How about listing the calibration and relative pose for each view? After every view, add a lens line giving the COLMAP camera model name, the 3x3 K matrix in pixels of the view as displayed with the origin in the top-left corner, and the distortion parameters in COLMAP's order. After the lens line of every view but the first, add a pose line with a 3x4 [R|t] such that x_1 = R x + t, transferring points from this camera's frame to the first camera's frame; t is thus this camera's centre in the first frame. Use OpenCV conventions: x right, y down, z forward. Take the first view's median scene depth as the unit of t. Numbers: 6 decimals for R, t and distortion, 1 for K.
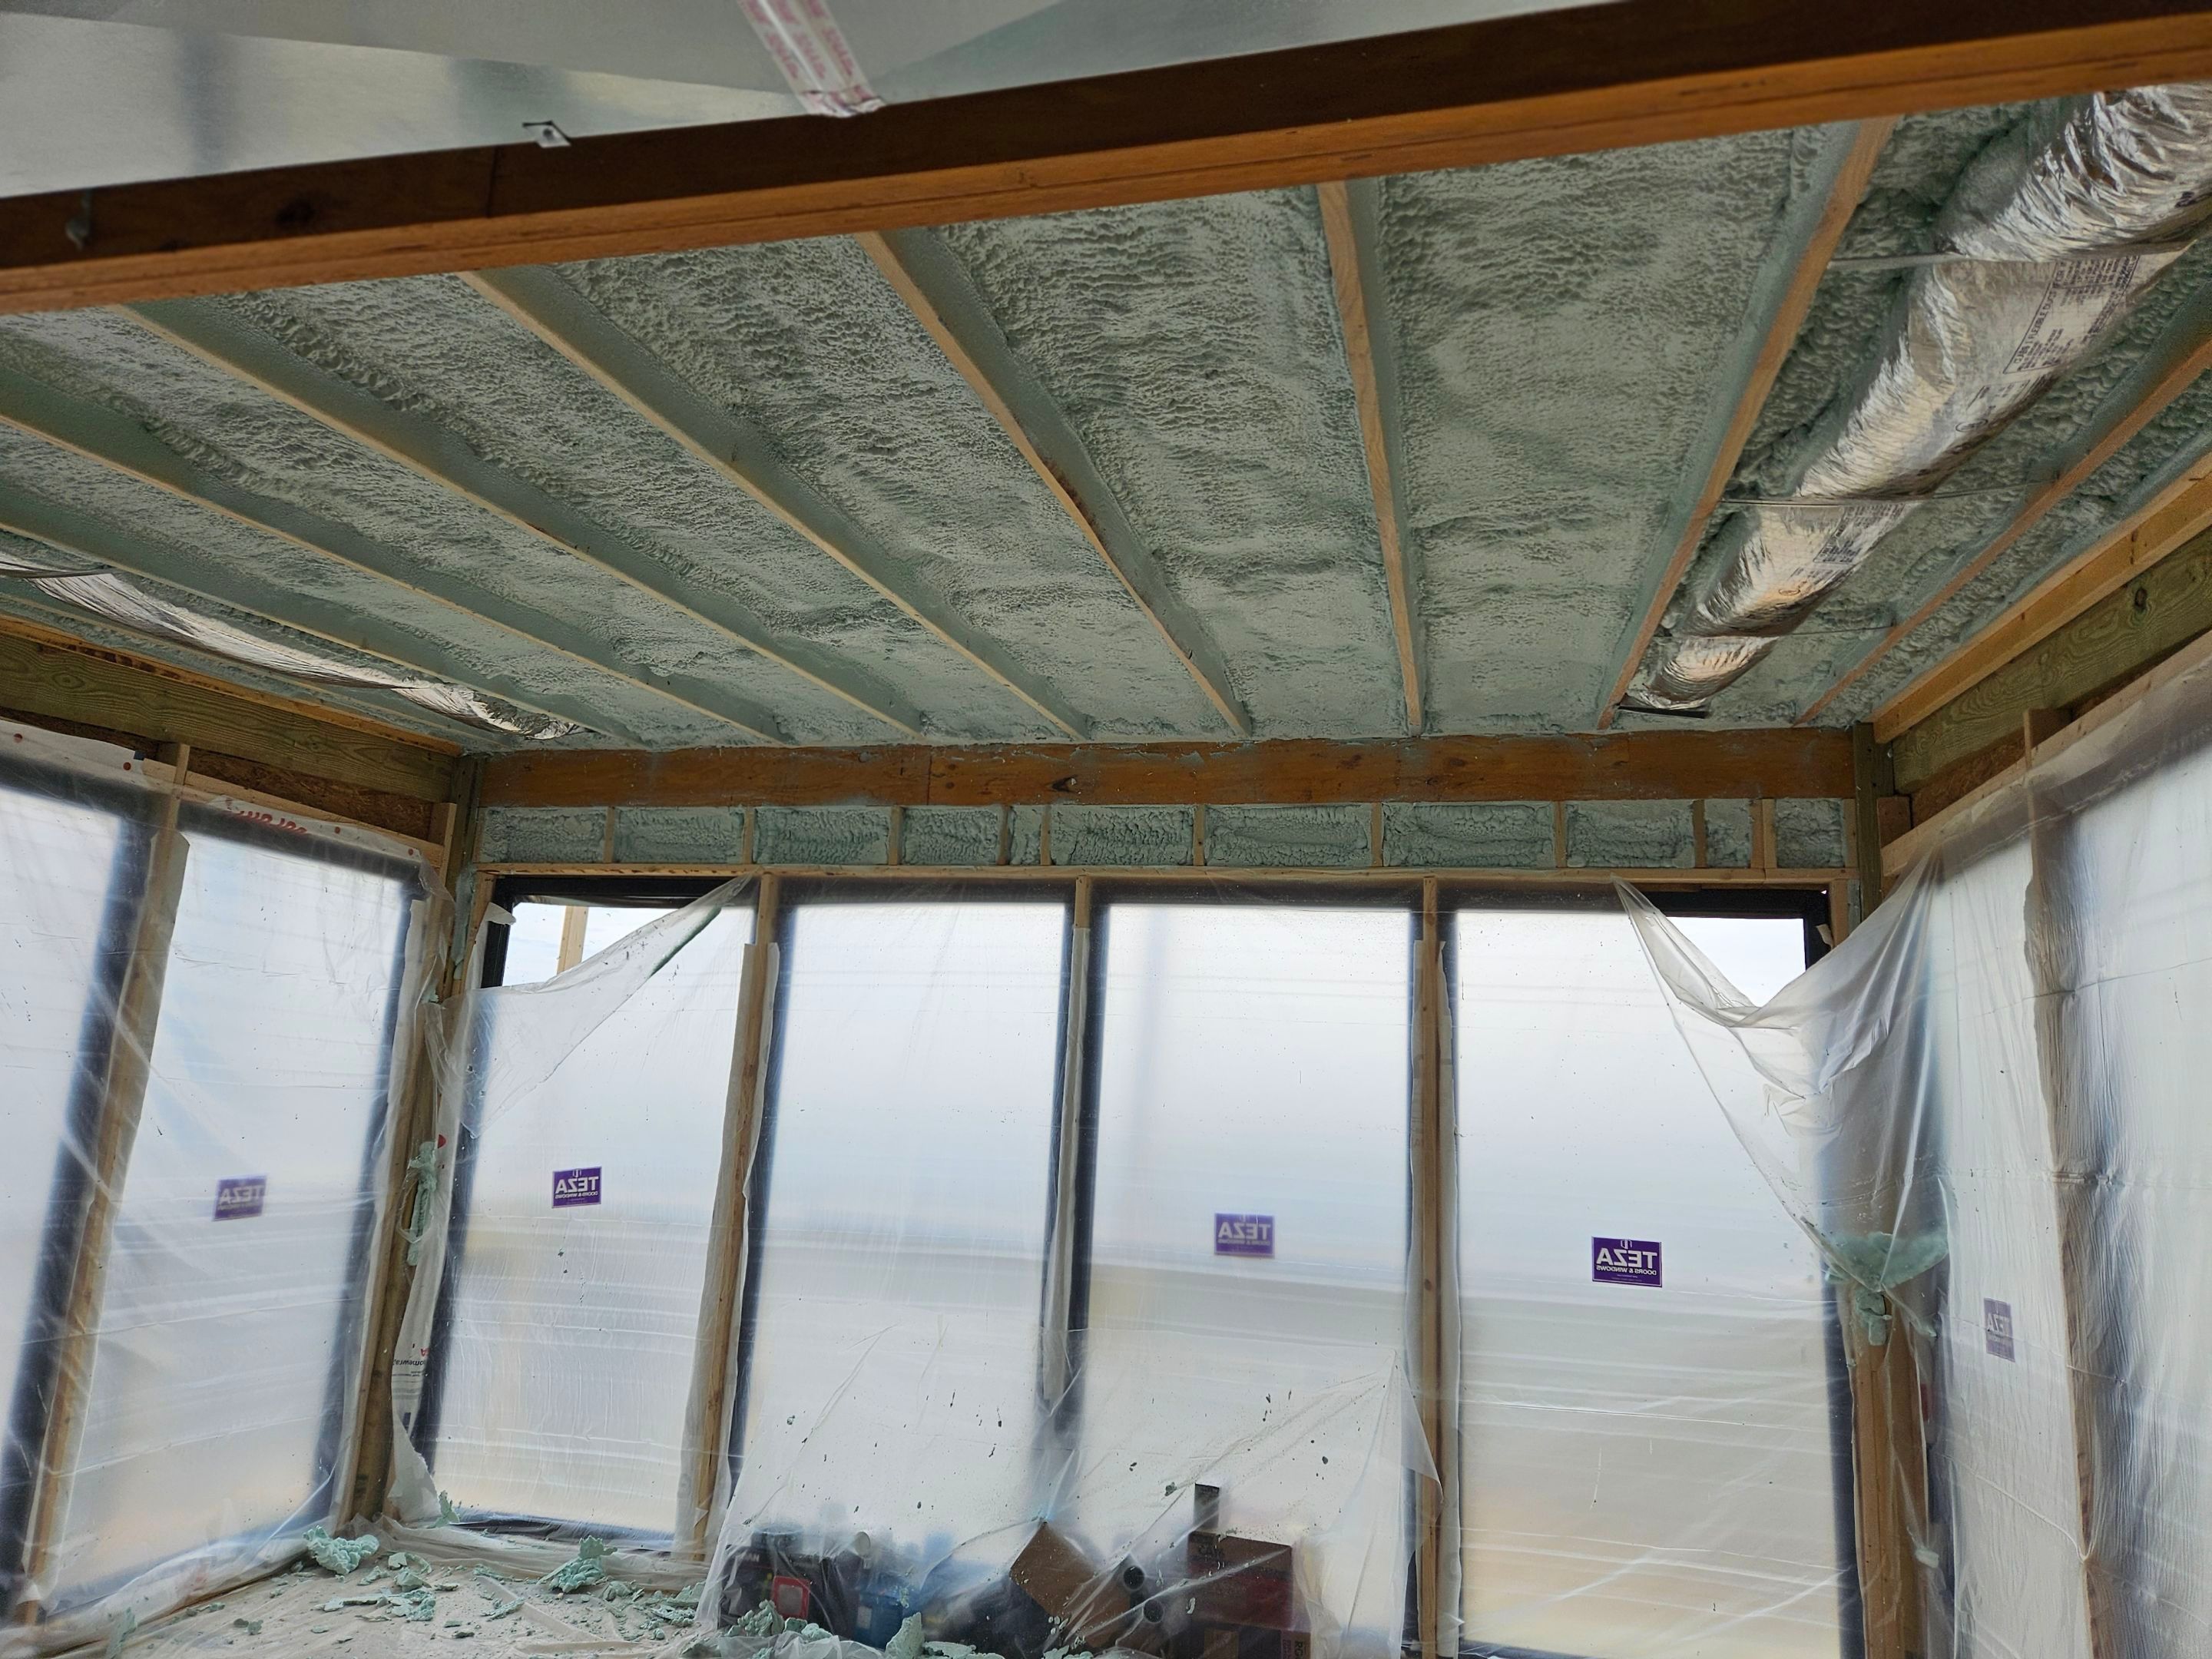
lens RADIAL K [[1470.5, 0, 1127.2], [0, 1470.5, 820.8], [0, 0, 1]] dist [0.088667, -0.077070]
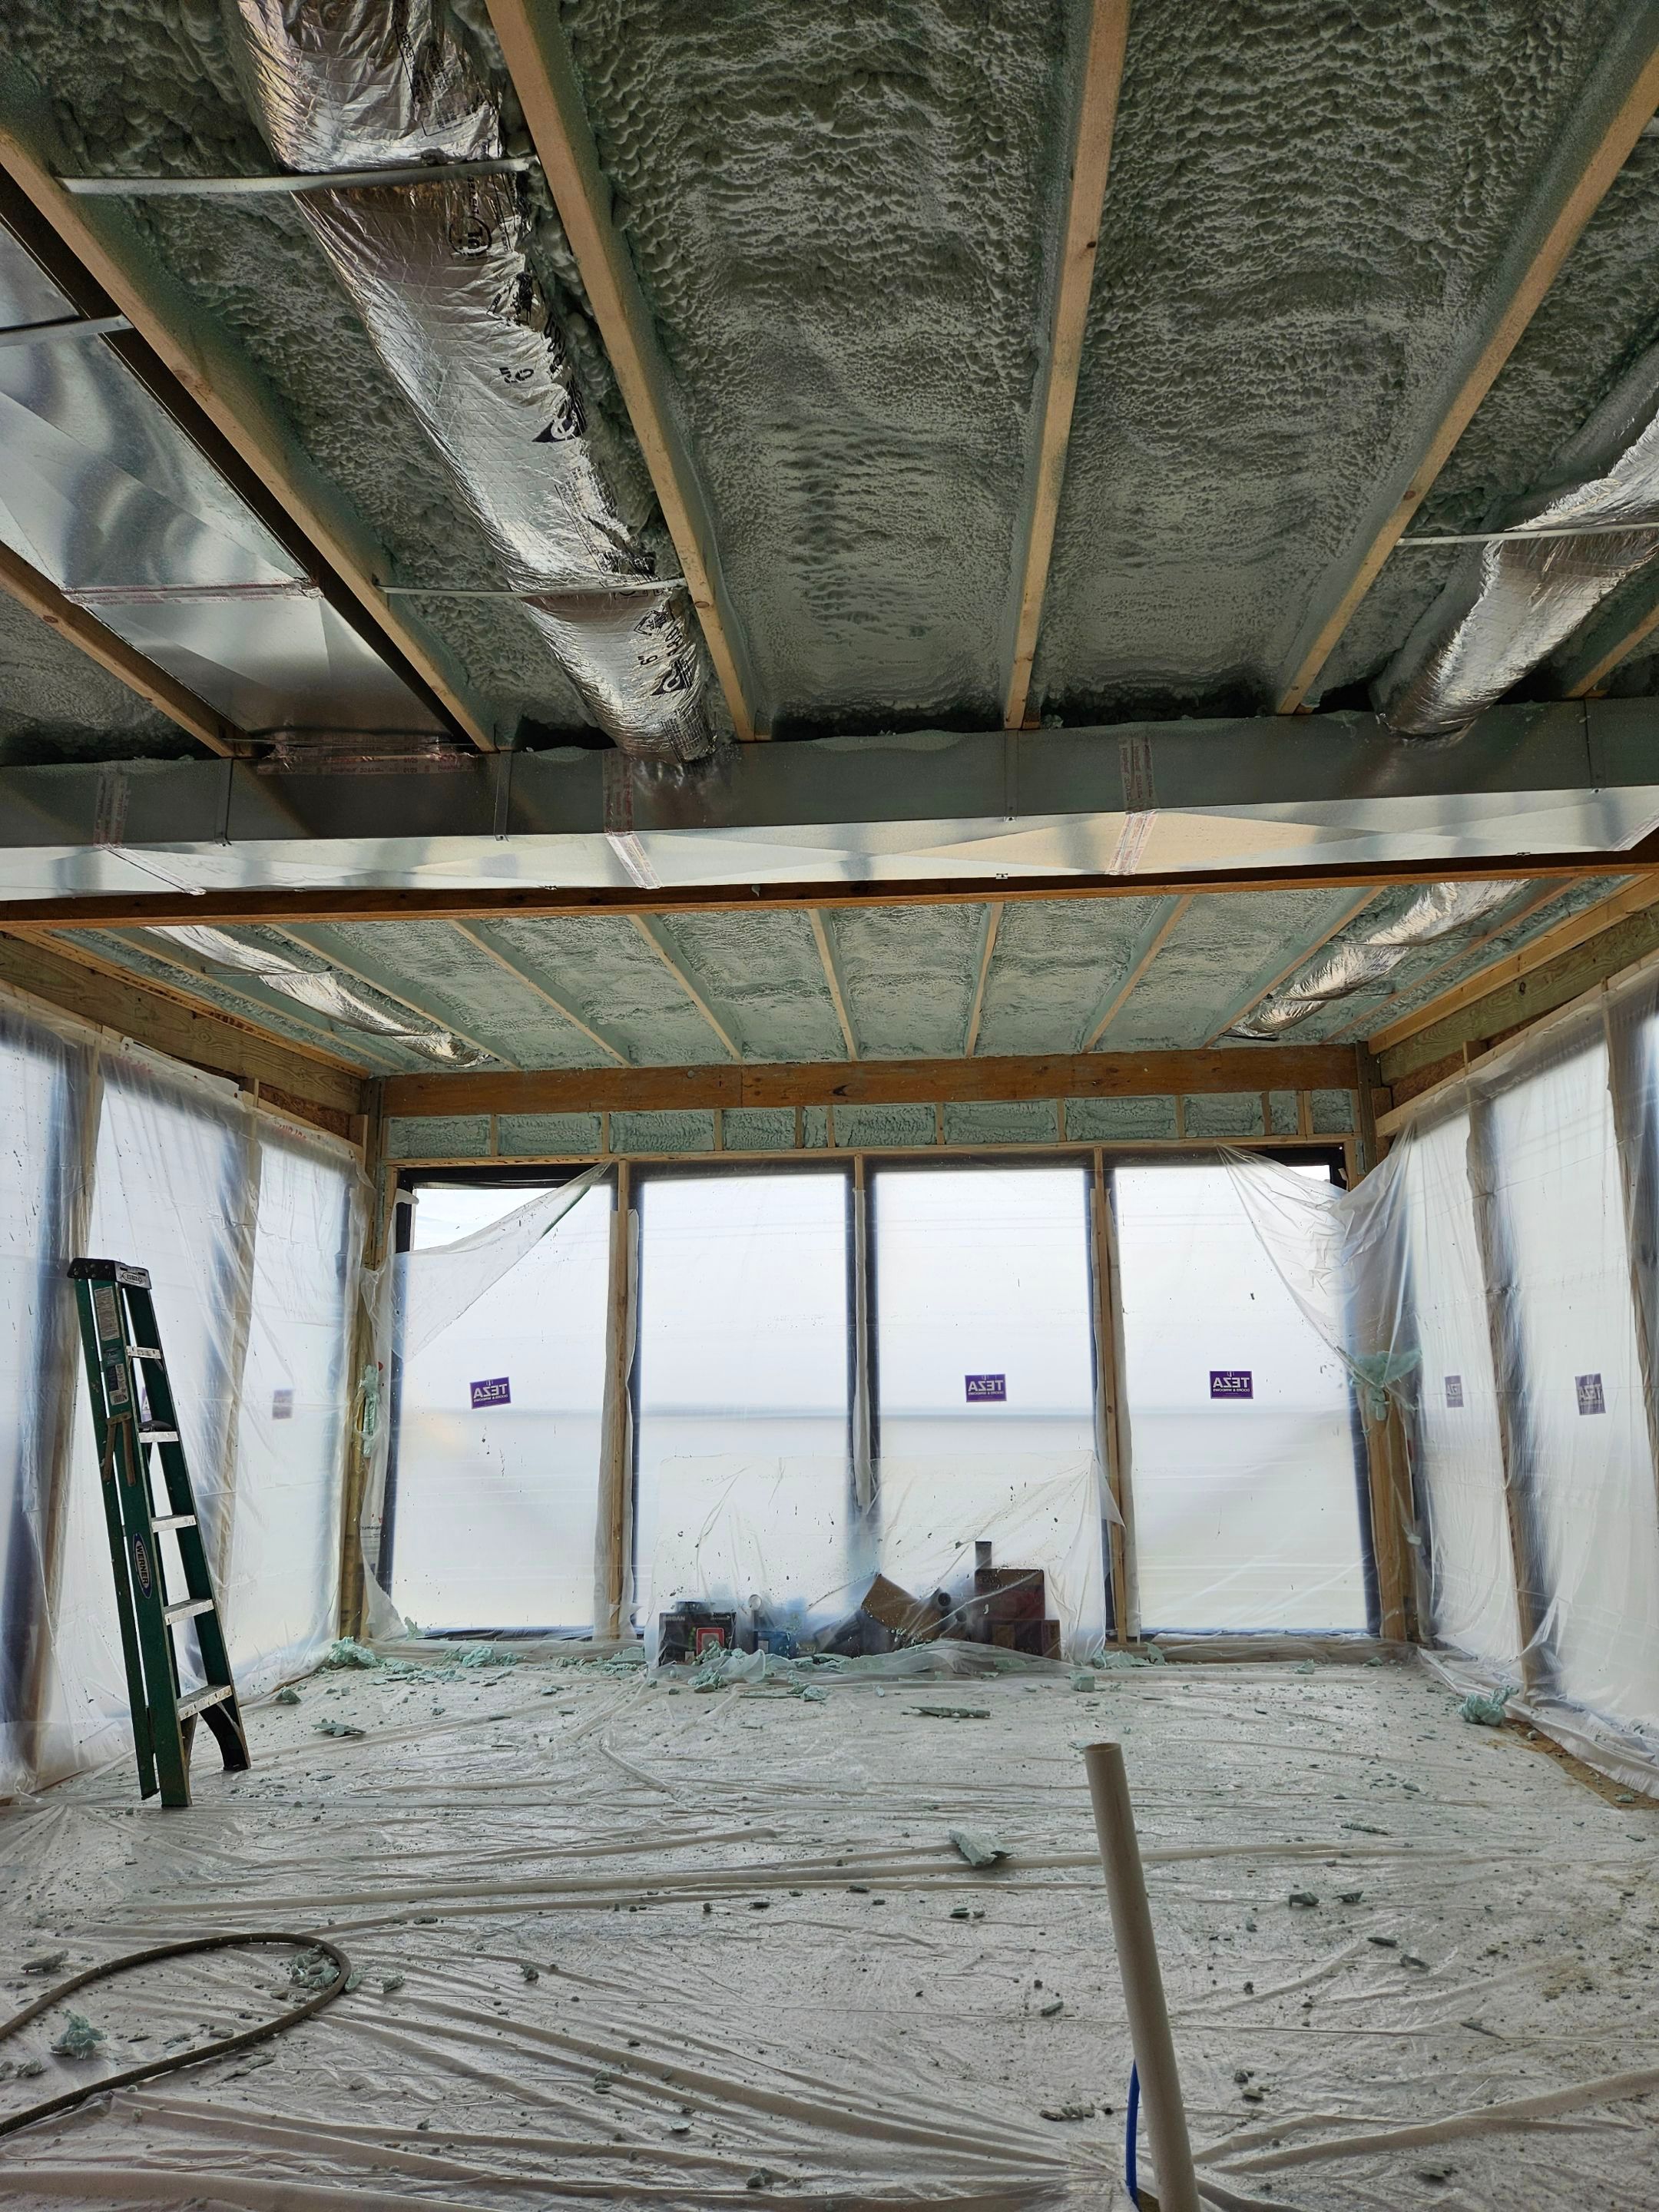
lens RADIAL K [[1470.5, 0, 850.6], [0, 1470.5, 1133.0], [0, 0, 1]] dist [0.088667, -0.077070]
pose [[0.983539, -0.028757, 0.178394, -0.309878], [0.025684, 0.999480, 0.019512, -0.011862], [-0.178863, -0.014609, 0.983766, -0.435117]]
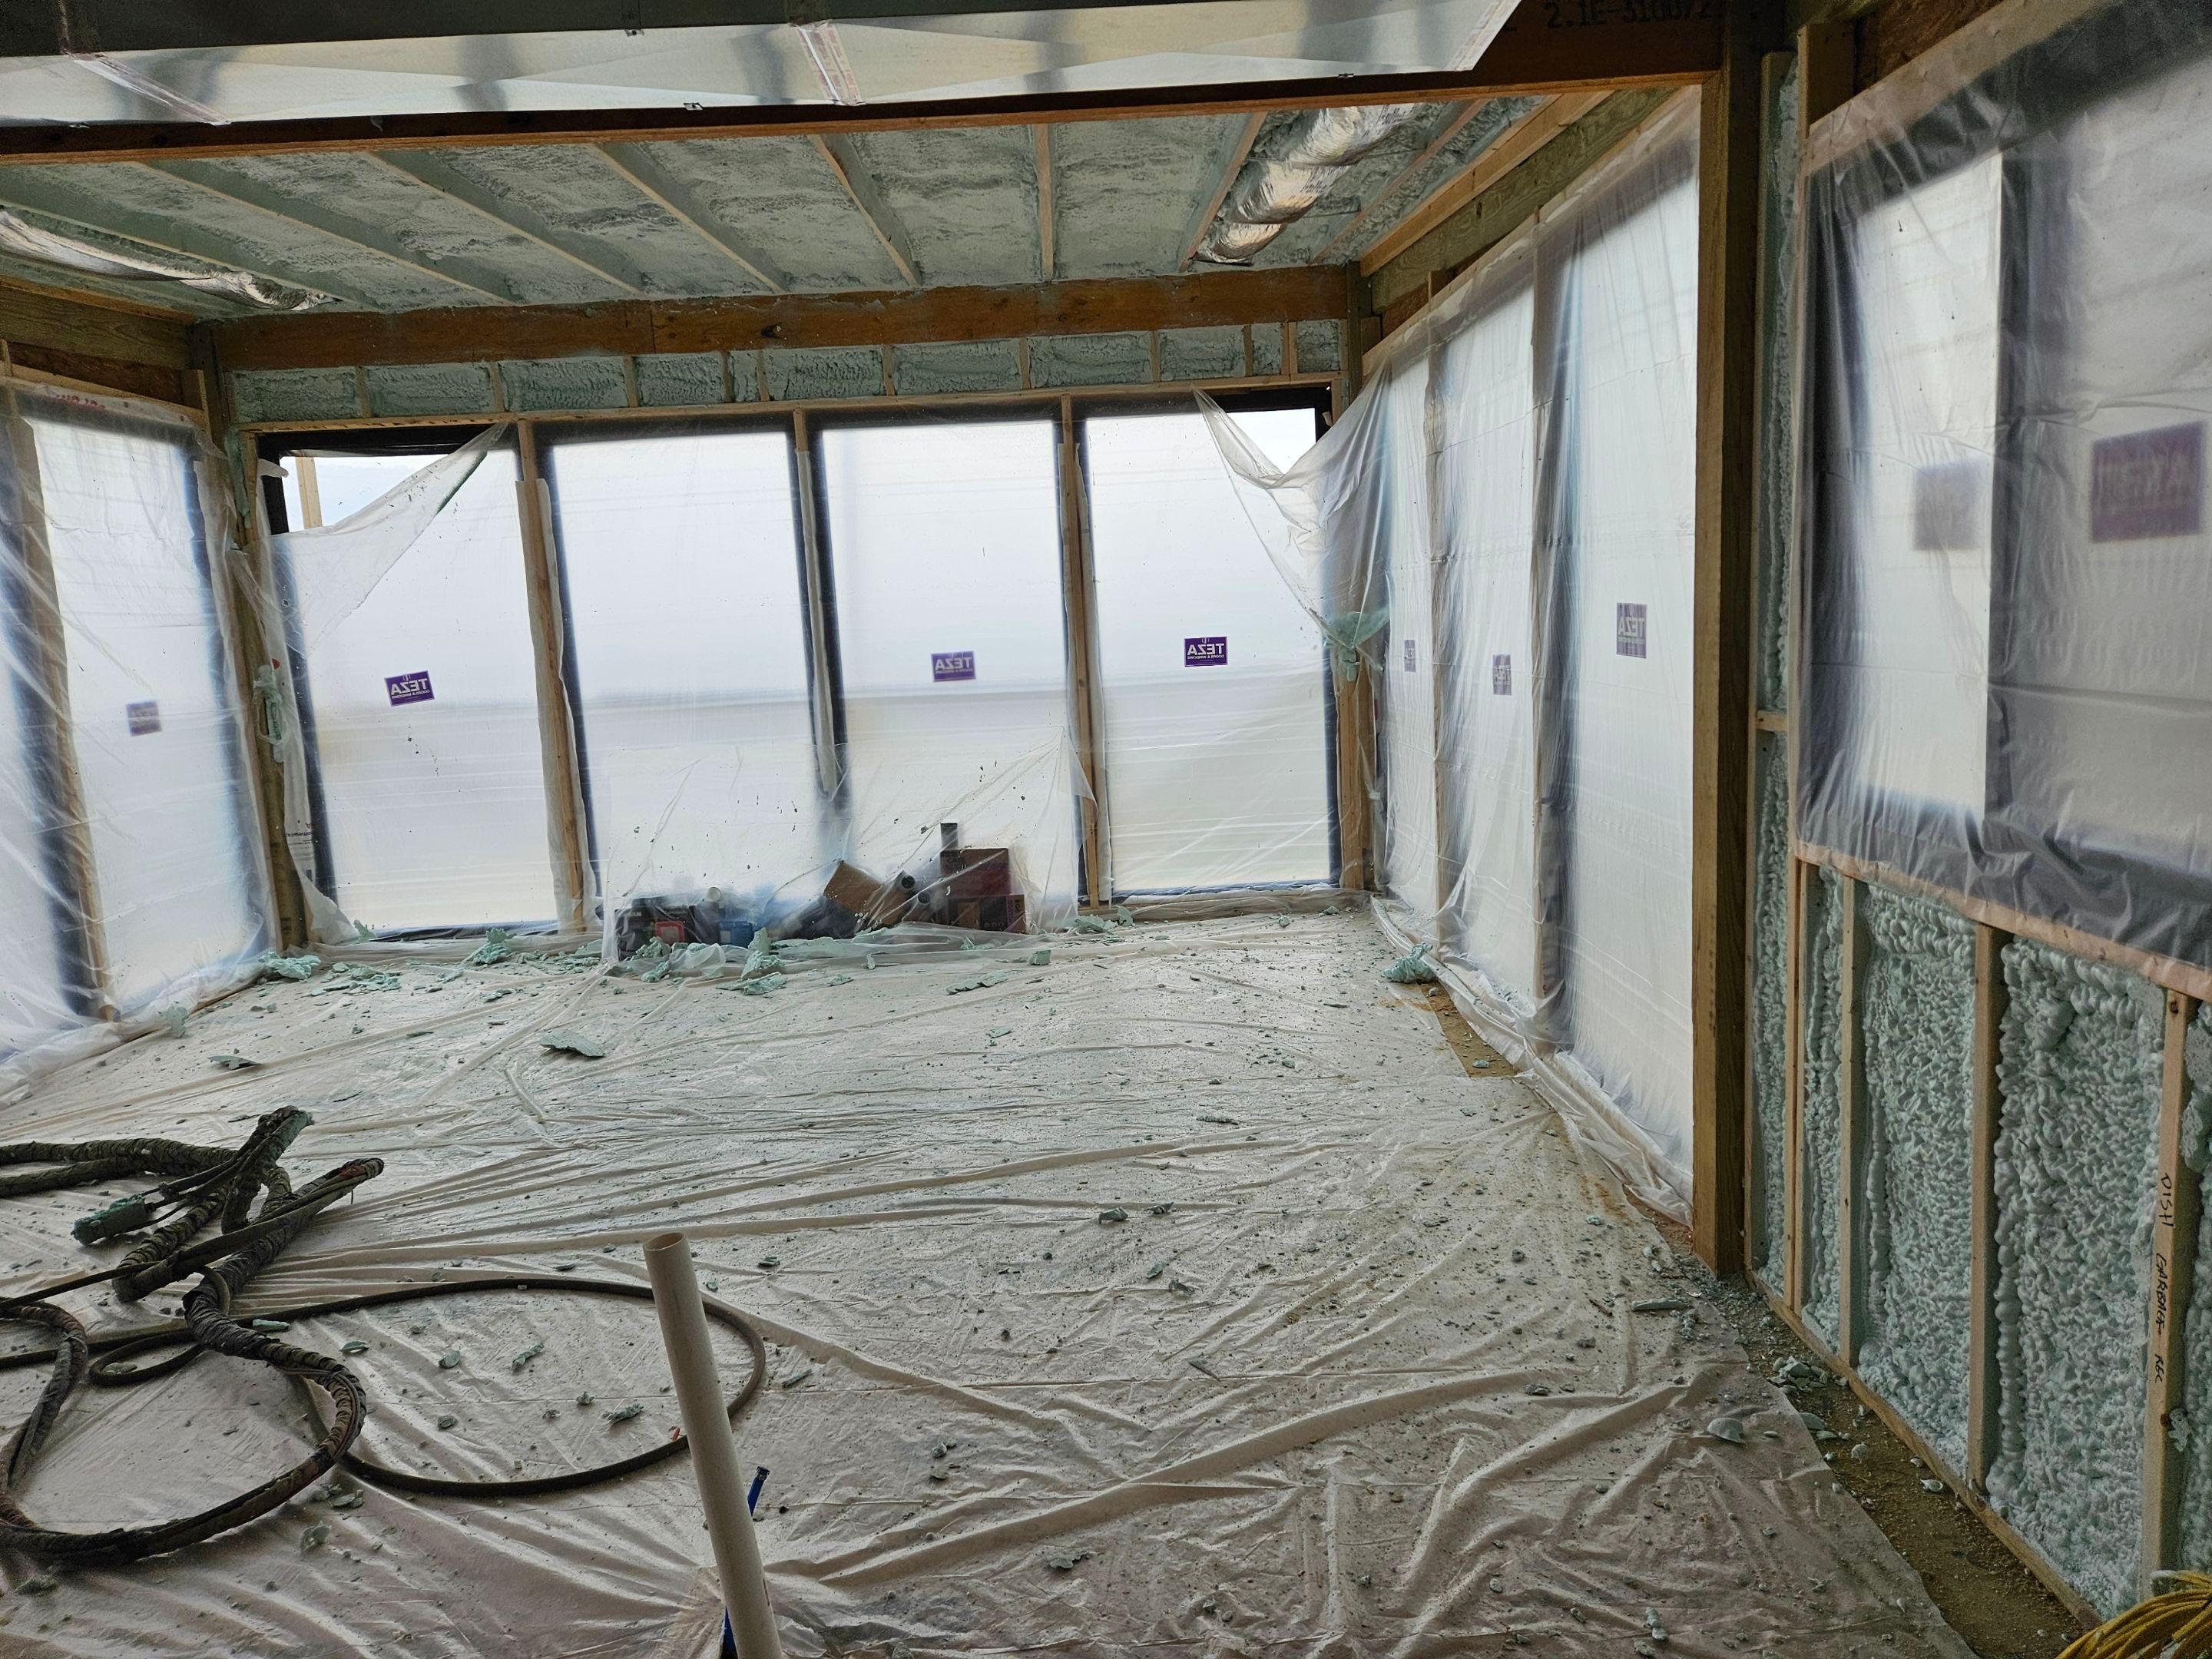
lens RADIAL K [[1468.4, 0, 1130.1], [0, 1468.4, 816.2], [0, 0, 1]] dist [0.078684, -0.069624]
pose [[0.960966, -0.133937, 0.242086, -0.117090], [0.045709, 0.939843, 0.338534, -0.053856], [-0.272865, -0.314254, 0.909279, -0.368396]]
